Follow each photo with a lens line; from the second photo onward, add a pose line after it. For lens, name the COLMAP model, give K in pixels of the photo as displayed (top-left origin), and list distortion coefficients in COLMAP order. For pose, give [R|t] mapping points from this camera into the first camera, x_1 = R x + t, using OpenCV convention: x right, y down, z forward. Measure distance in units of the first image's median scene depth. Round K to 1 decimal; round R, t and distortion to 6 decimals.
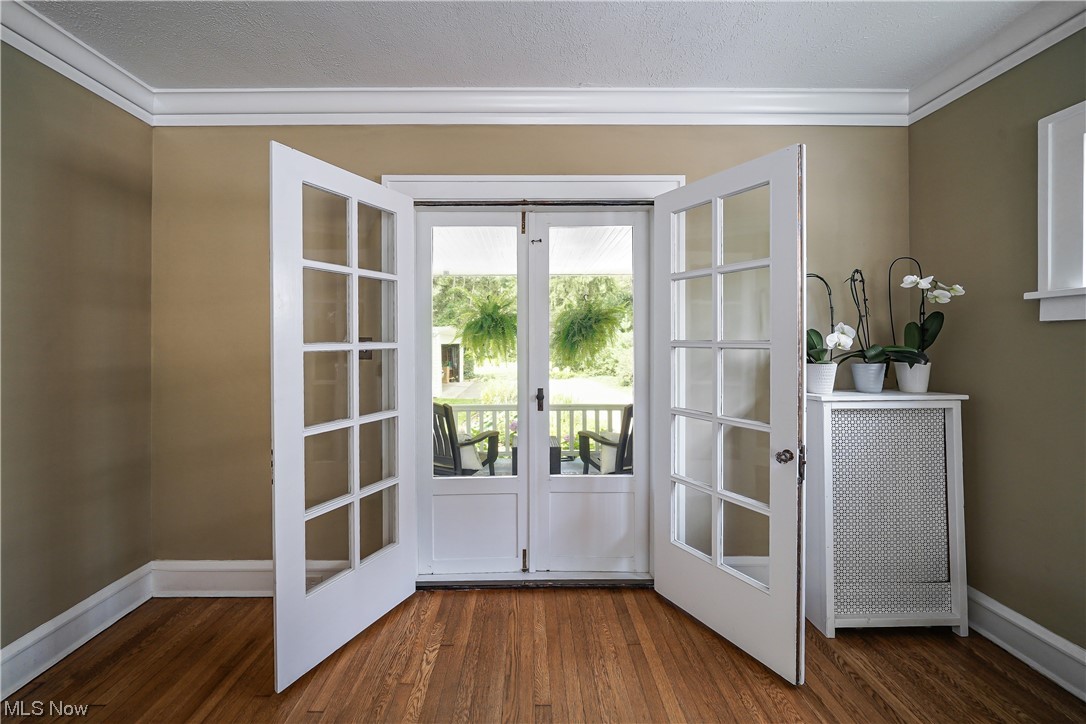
lens RADIAL K [[382.8, 0, 535.0], [0, 382.8, 339.7], [0, 0, 1]] dist [-0.005997, 0.000254]
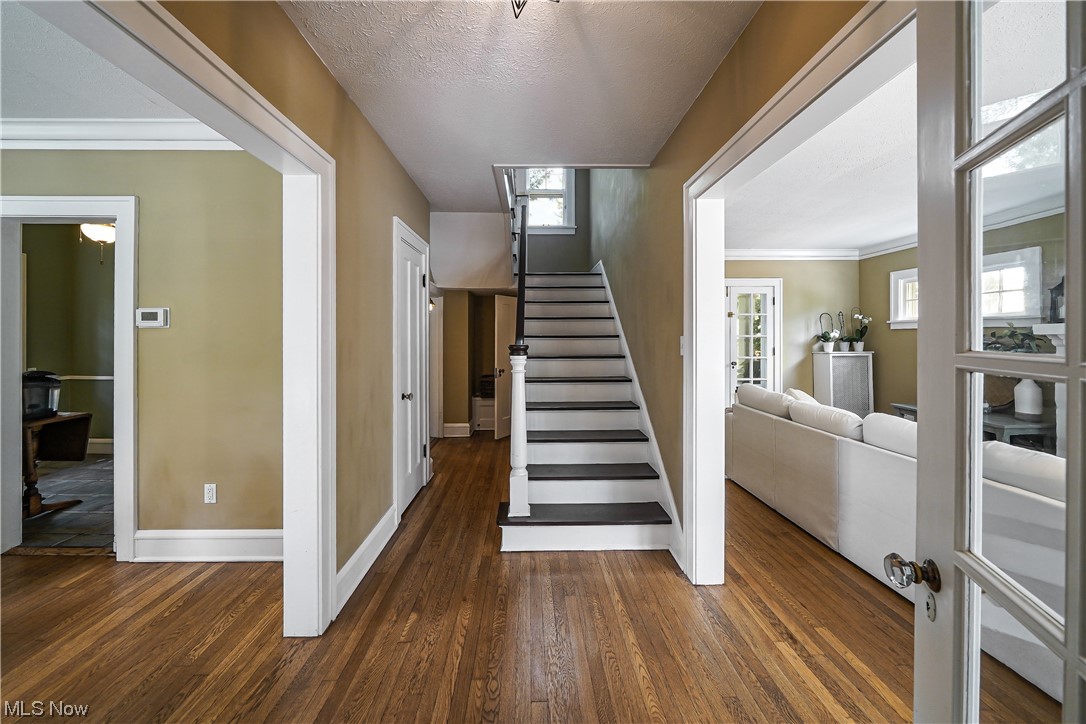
lens RADIAL K [[382.8, 0, 535.0], [0, 382.8, 339.7], [0, 0, 1]] dist [-0.005997, 0.000254]
pose [[0.999971, -0.003964, 0.006547, -1.723957], [0.003932, 0.999980, 0.005007, 0.017588], [-0.006567, -0.004981, 0.999966, -2.165861]]
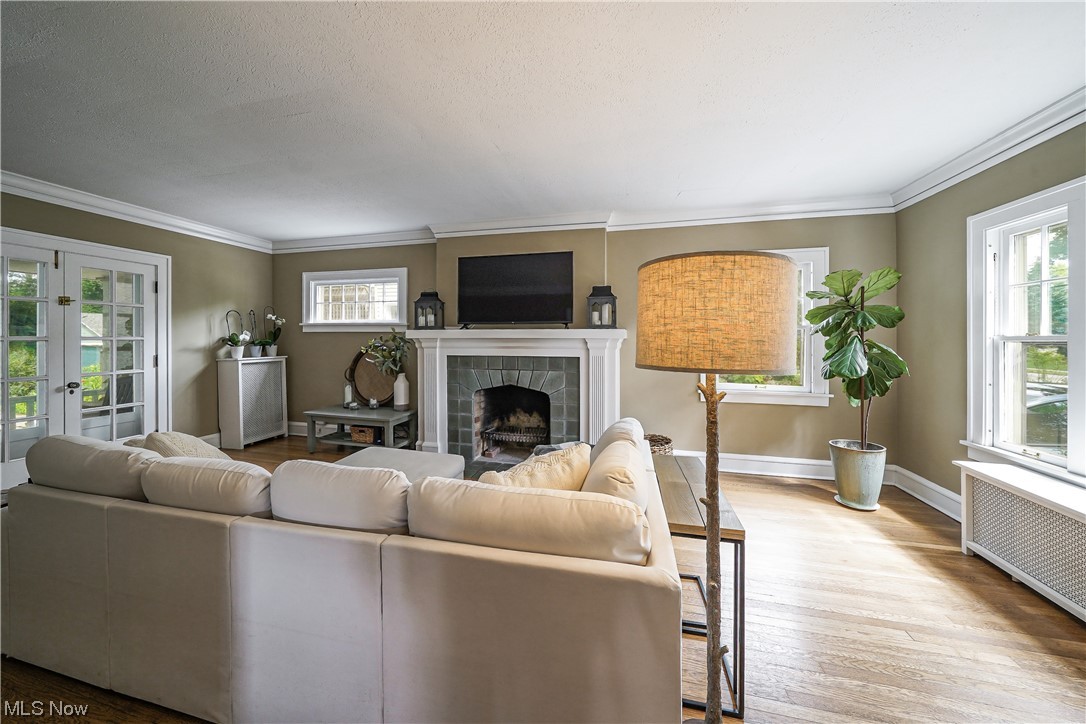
lens RADIAL K [[382.8, 0, 535.0], [0, 382.8, 339.7], [0, 0, 1]] dist [-0.005997, 0.000254]
pose [[0.259195, -0.001213, 0.965824, -1.217703], [0.000333, 0.999999, 0.001167, 0.015800], [-0.965825, 0.000019, 0.259195, -1.606814]]
